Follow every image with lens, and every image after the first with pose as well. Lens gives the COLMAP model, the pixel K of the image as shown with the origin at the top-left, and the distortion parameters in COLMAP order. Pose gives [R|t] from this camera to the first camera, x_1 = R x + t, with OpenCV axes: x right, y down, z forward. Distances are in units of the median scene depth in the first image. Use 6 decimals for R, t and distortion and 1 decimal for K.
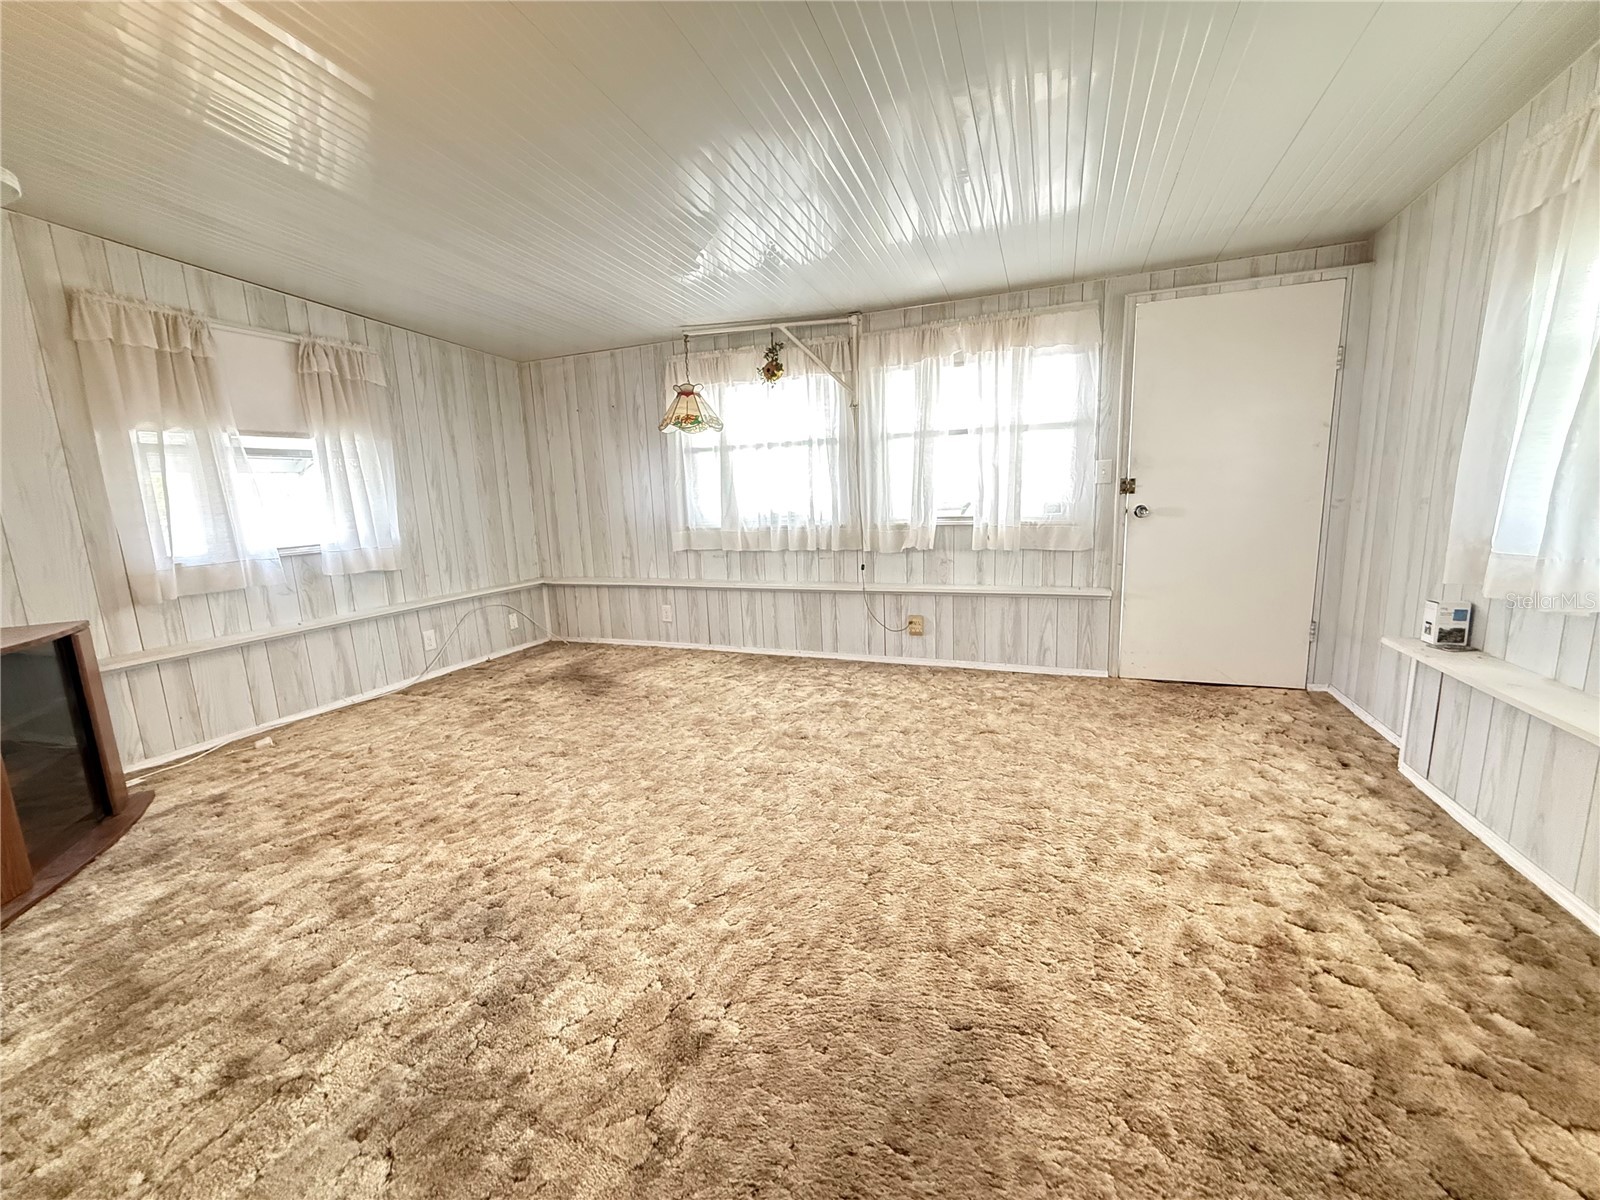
lens RADIAL K [[637.2, 0, 800.4], [0, 637.2, 600.8], [0, 0, 1]] dist [0.000689, 0.000053]
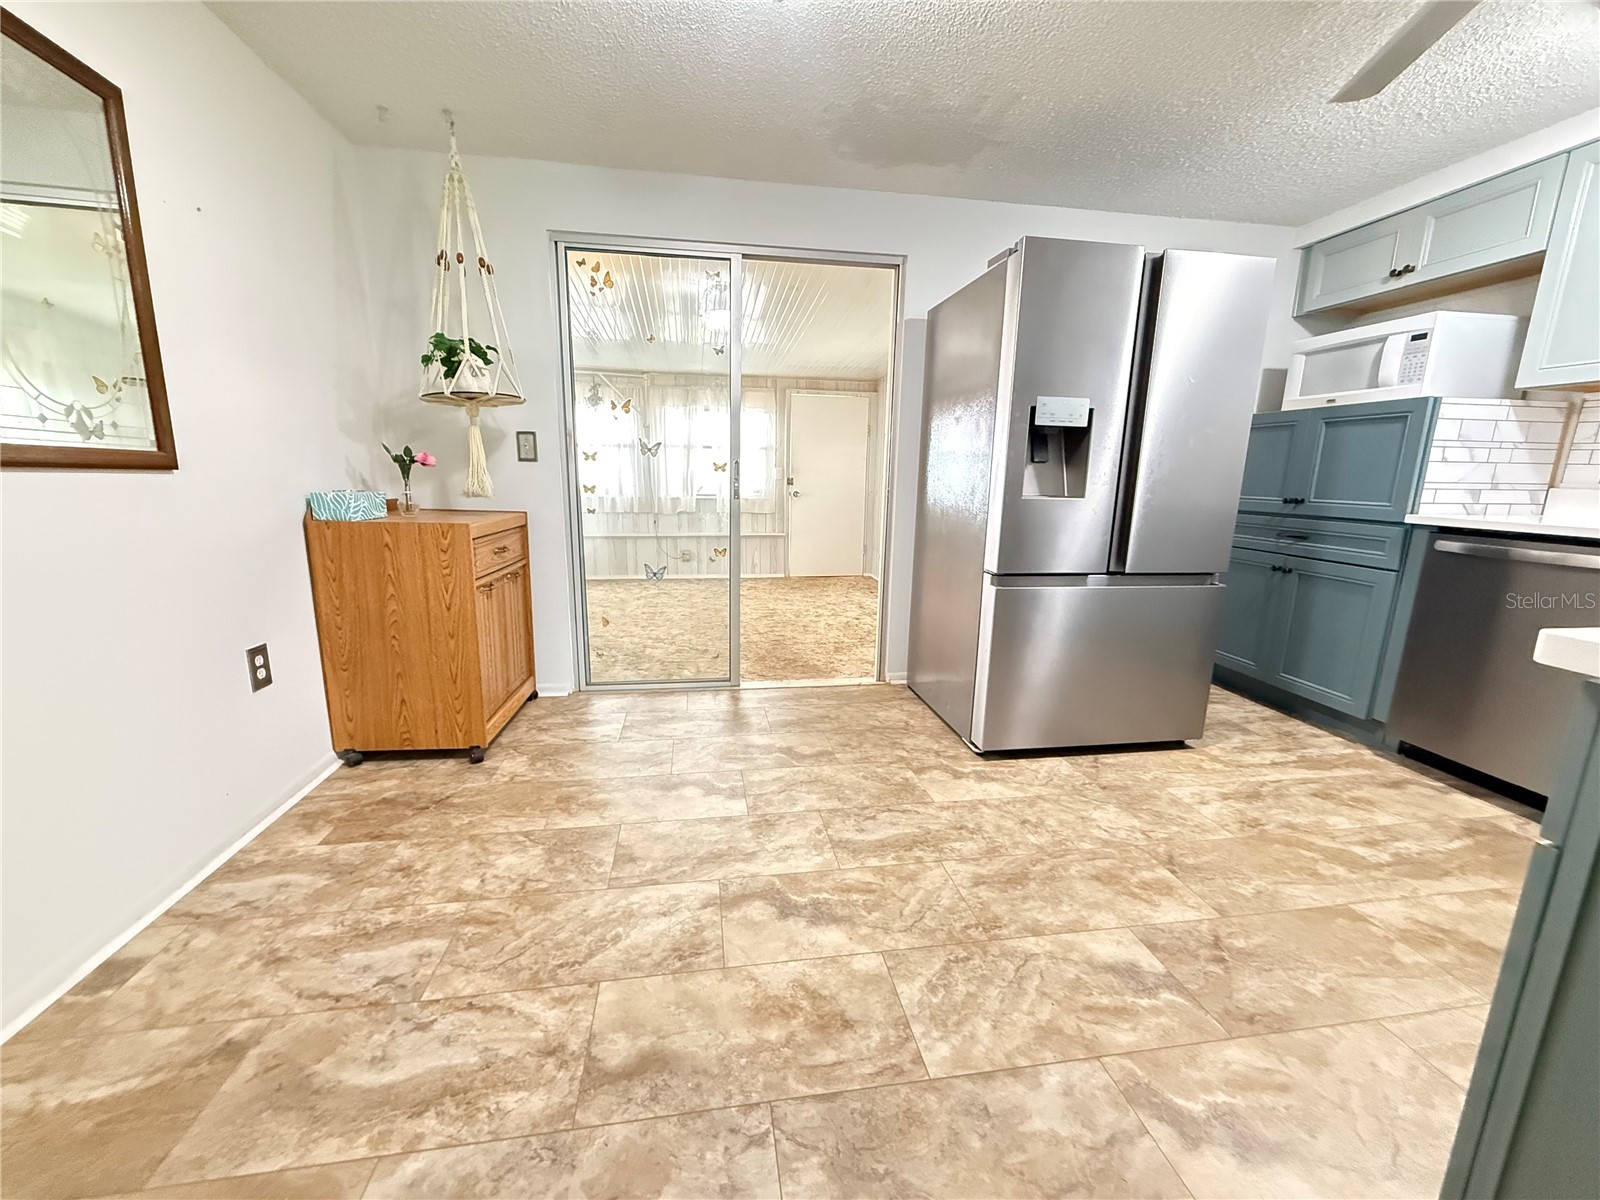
lens RADIAL K [[637.2, 0, 797.7], [0, 637.2, 599.8], [0, 0, 1]] dist [0.000689, 0.000053]
pose [[0.858940, -0.052423, 0.509386, -0.496041], [0.039303, 0.998561, 0.036492, 0.118184], [-0.510566, -0.011324, 0.859764, -0.728173]]
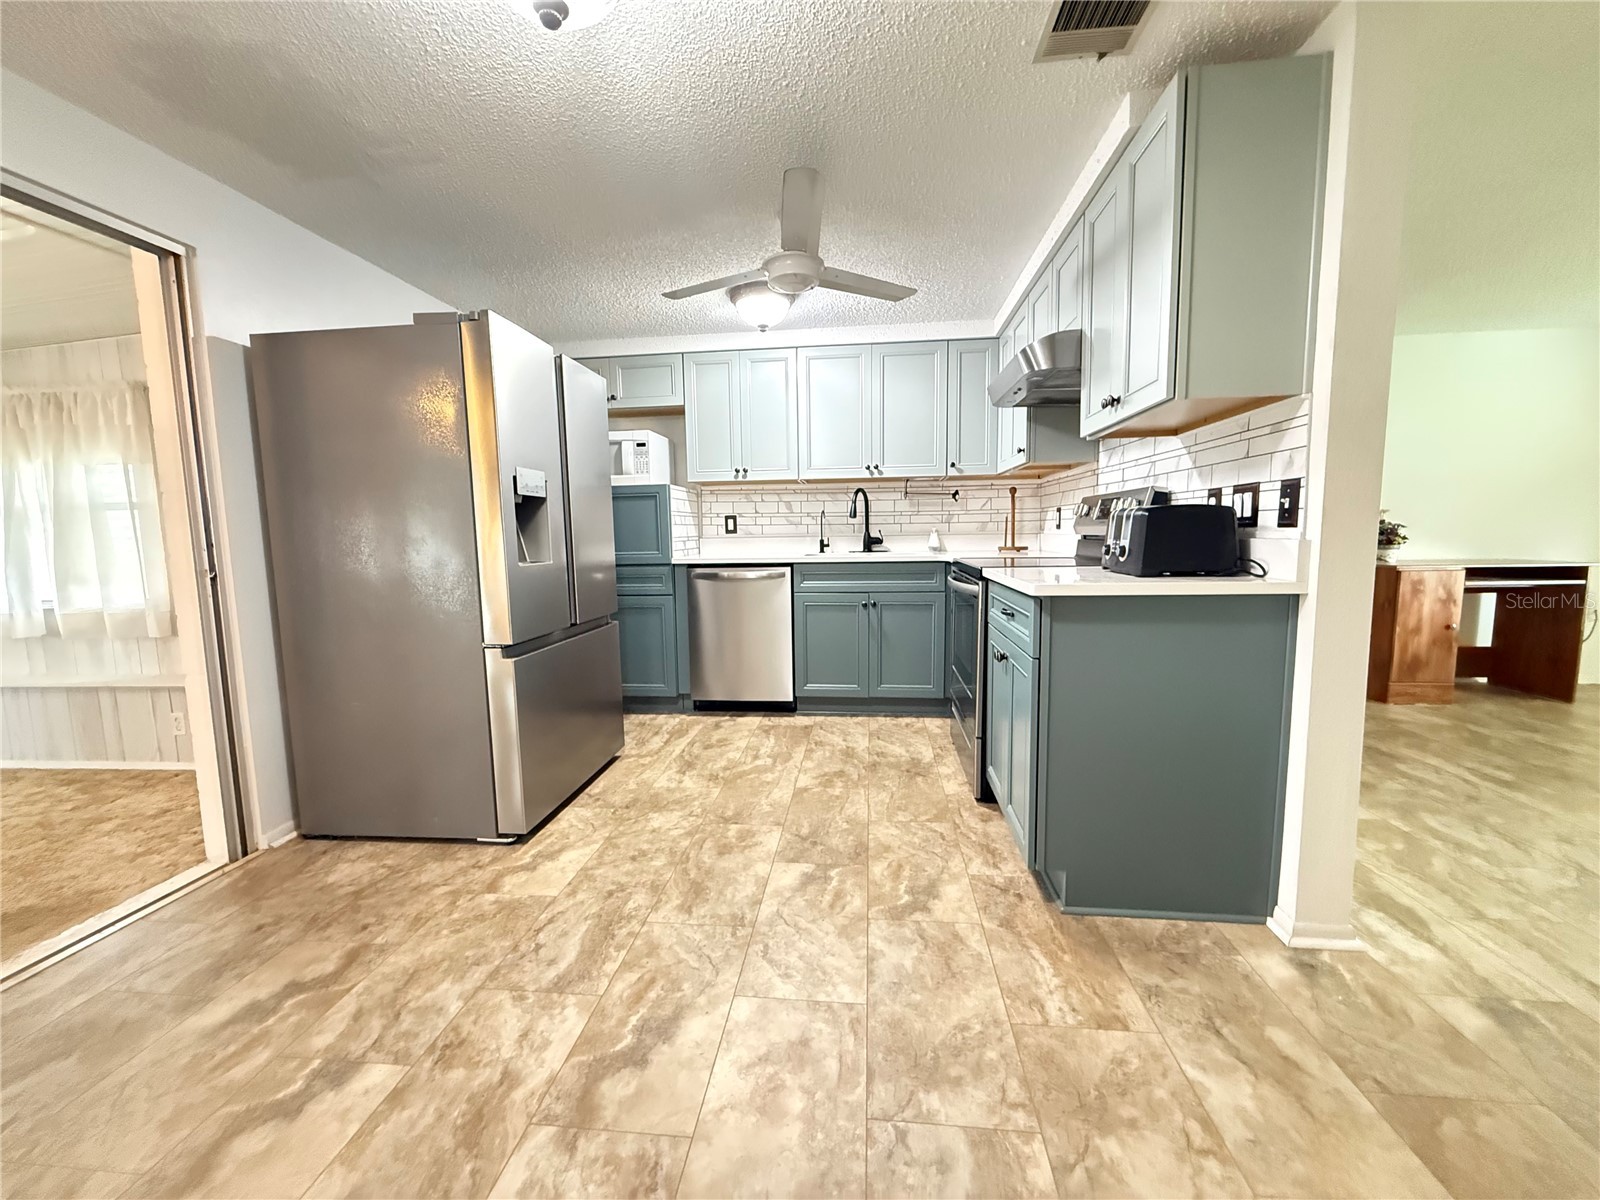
lens RADIAL K [[637.2, 0, 798.1], [0, 637.2, 599.9], [0, 0, 1]] dist [0.000689, 0.000053]
pose [[-0.263061, -0.063108, 0.962713, -0.656635], [0.192168, 0.974436, 0.116386, 0.062506], [-0.945447, 0.215619, -0.244209, -0.400967]]
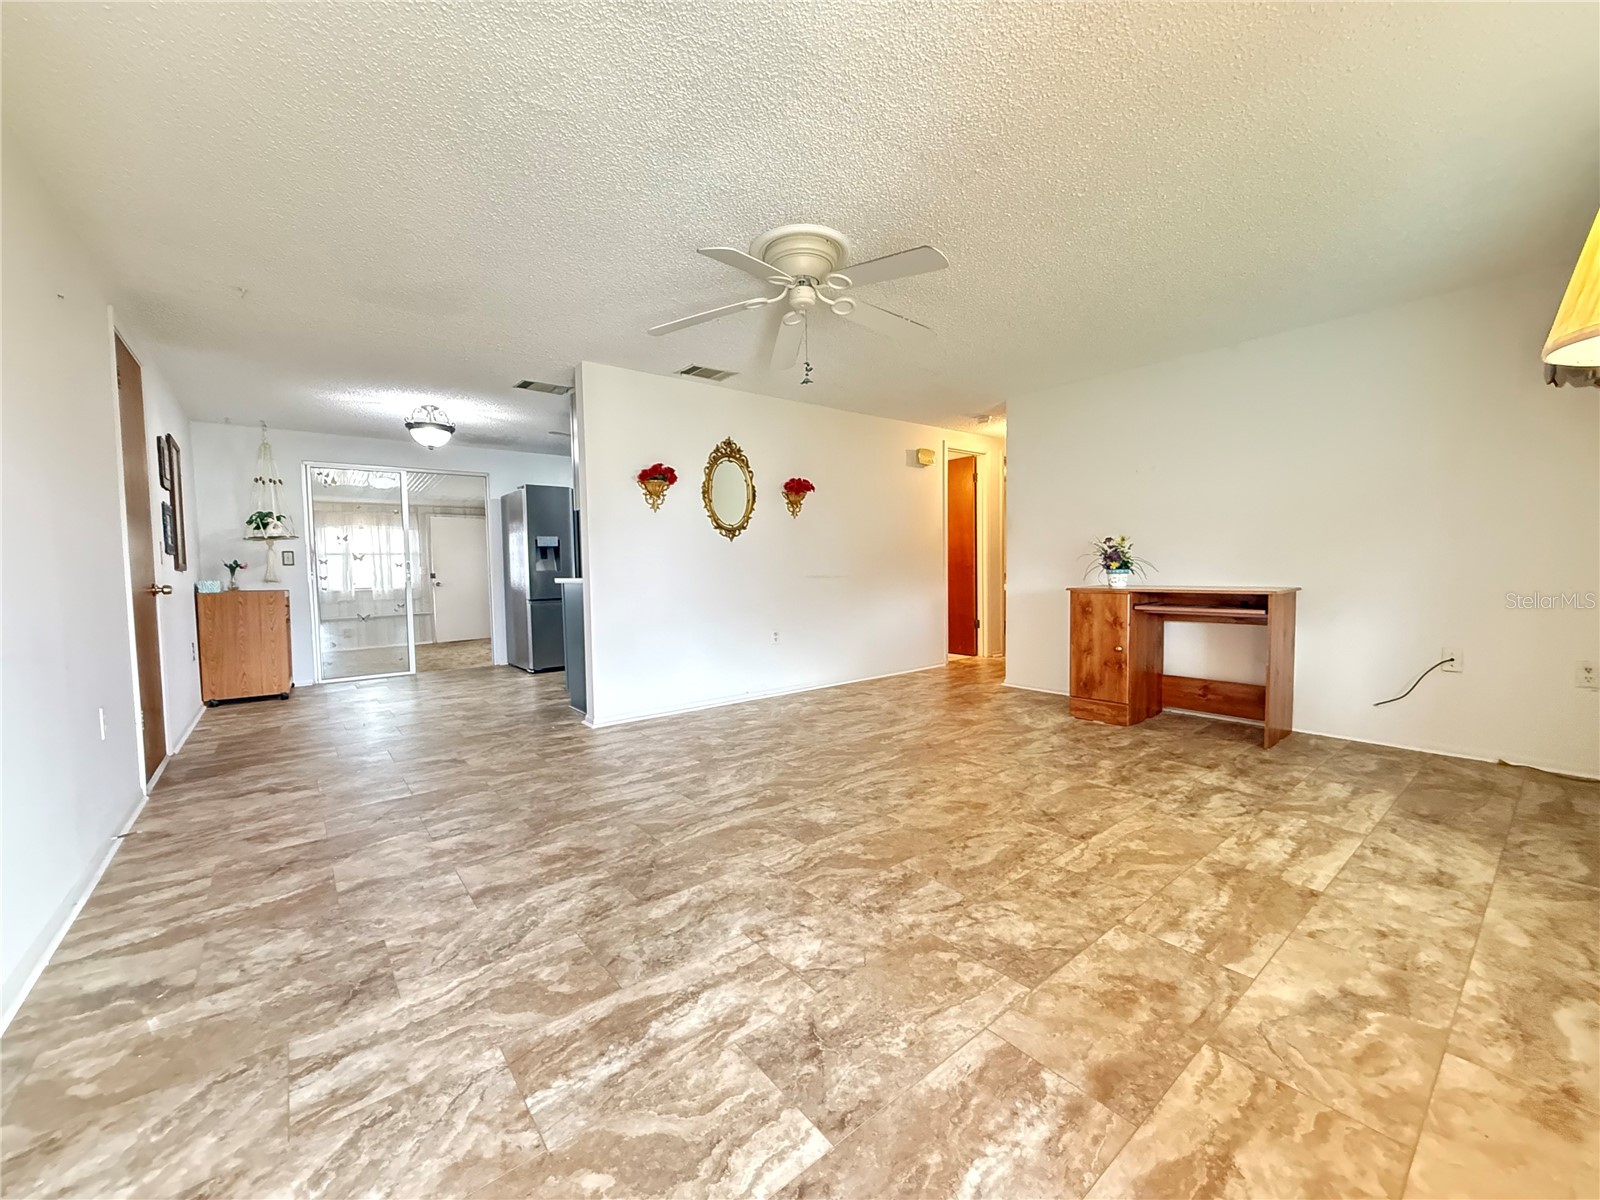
lens RADIAL K [[637.2, 0, 798.2], [0, 637.2, 599.5], [0, 0, 1]] dist [0.000689, 0.000053]
pose [[0.492641, -0.020917, 0.869981, -1.138430], [0.150127, 0.986765, -0.061288, 0.337317], [-0.857185, 0.160801, 0.489261, -1.744192]]
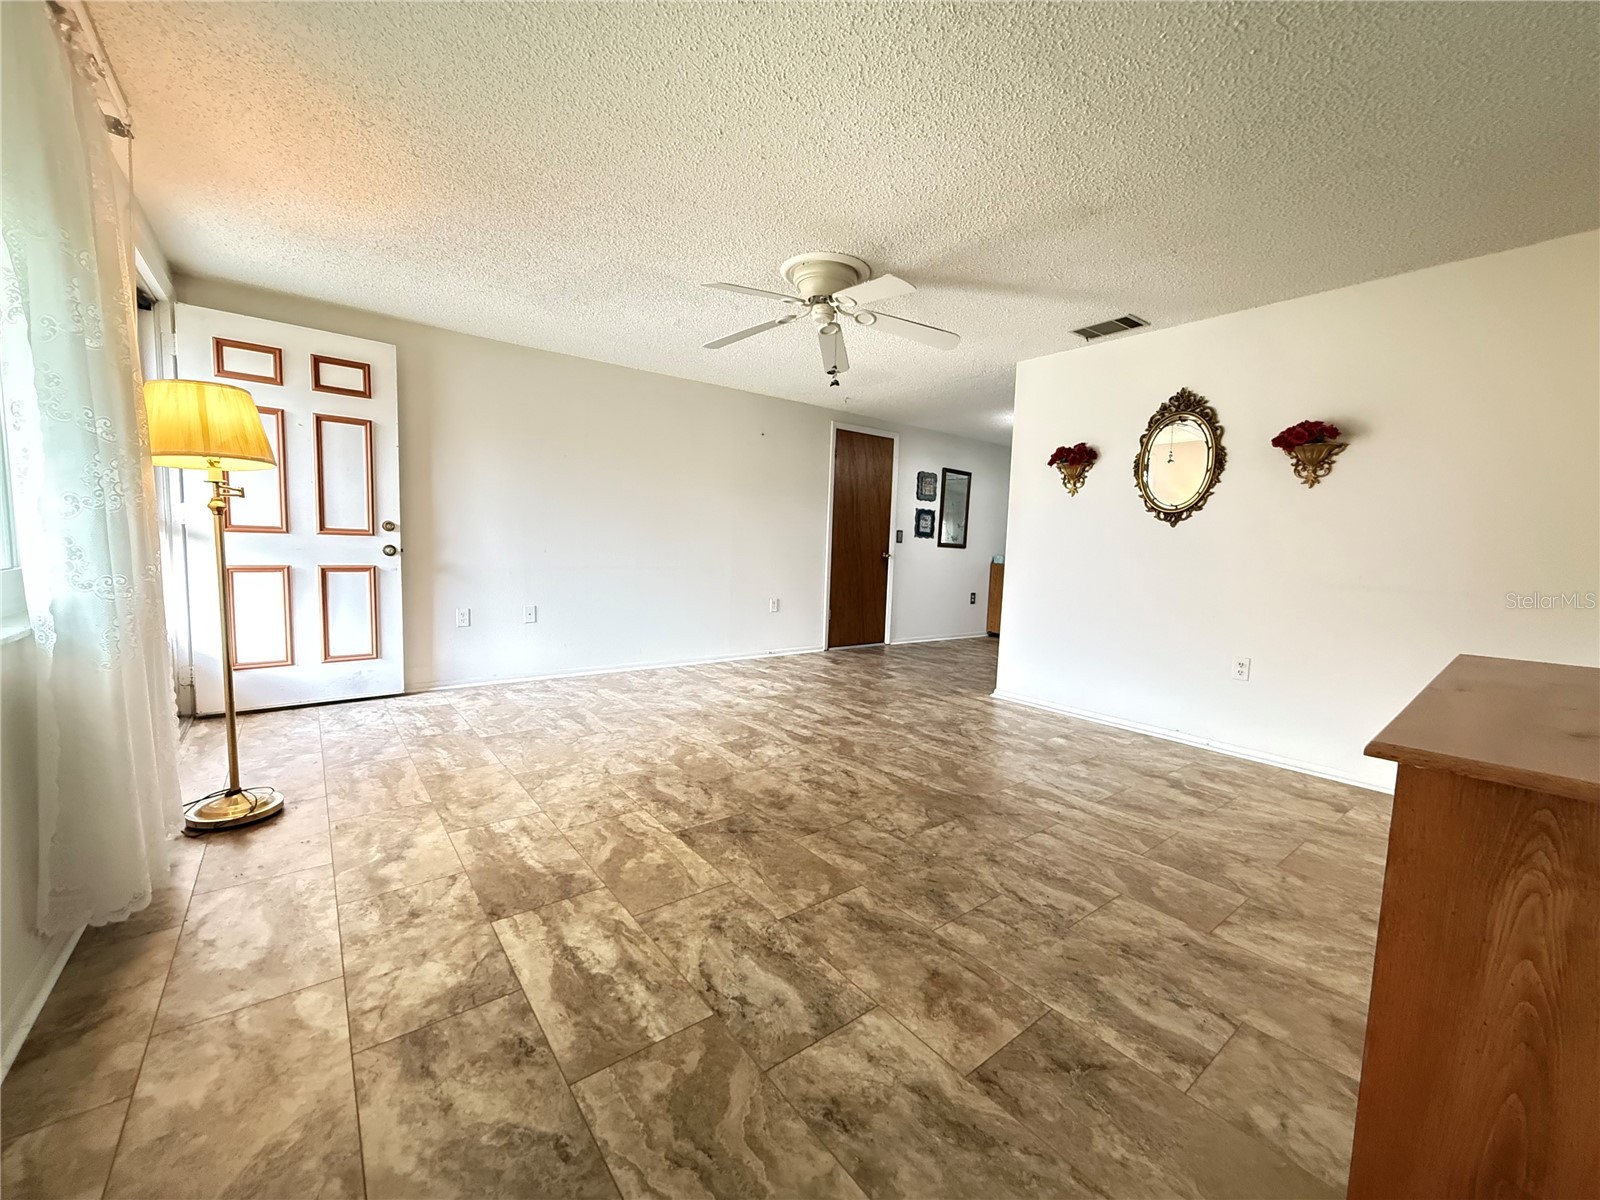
lens RADIAL K [[637.2, 0, 796.0], [0, 637.2, 599.2], [0, 0, 1]] dist [0.000689, 0.000053]
pose [[0.858634, 0.107790, -0.501128, -0.060139], [-0.150677, 0.987523, -0.045760, 0.365051], [0.489943, 0.114799, 0.864163, -2.142833]]
